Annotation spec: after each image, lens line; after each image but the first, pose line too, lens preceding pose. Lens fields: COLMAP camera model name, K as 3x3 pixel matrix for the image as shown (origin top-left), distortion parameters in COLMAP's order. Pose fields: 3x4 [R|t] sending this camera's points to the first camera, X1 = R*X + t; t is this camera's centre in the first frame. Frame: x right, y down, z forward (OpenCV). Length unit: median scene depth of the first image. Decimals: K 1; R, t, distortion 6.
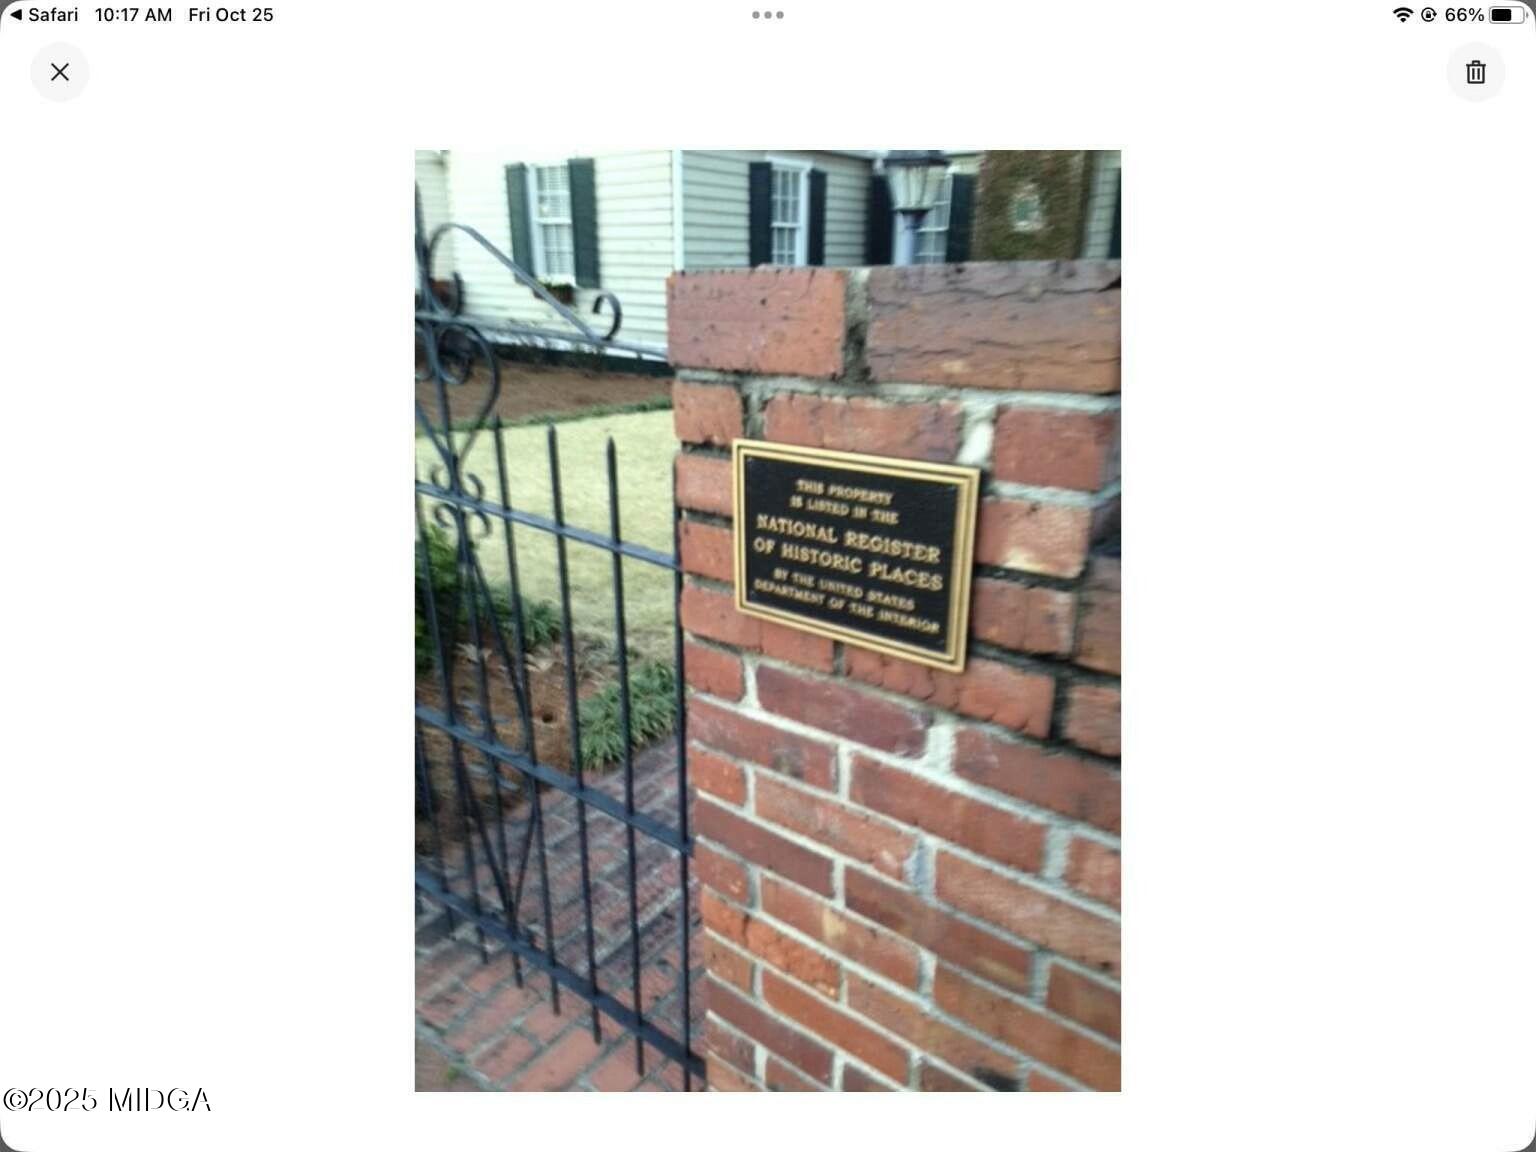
lens RADIAL K [[887.8, 0, 768.0], [0, 887.8, 576.0], [0, 0, 1]] dist [-0.000382, -0.000042]
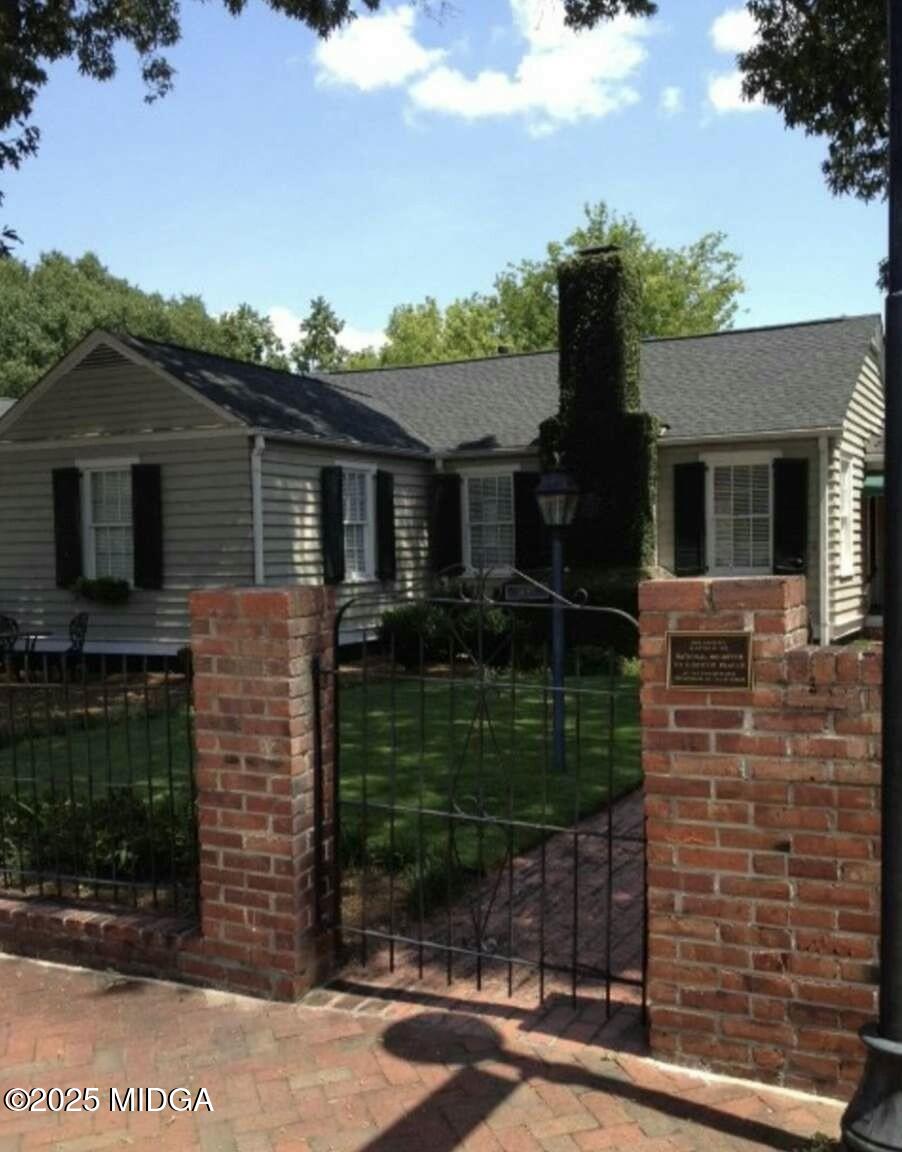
lens RADIAL K [[1069.5, 0, 451.0], [0, 1069.5, 576.0], [0, 0, 1]] dist [0.008492, -0.000691]
pose [[0.986068, -0.030102, 0.163596, -1.319339], [0.079593, 0.948979, -0.305130, 0.709053], [-0.146064, 0.313900, 0.938153, -2.334330]]
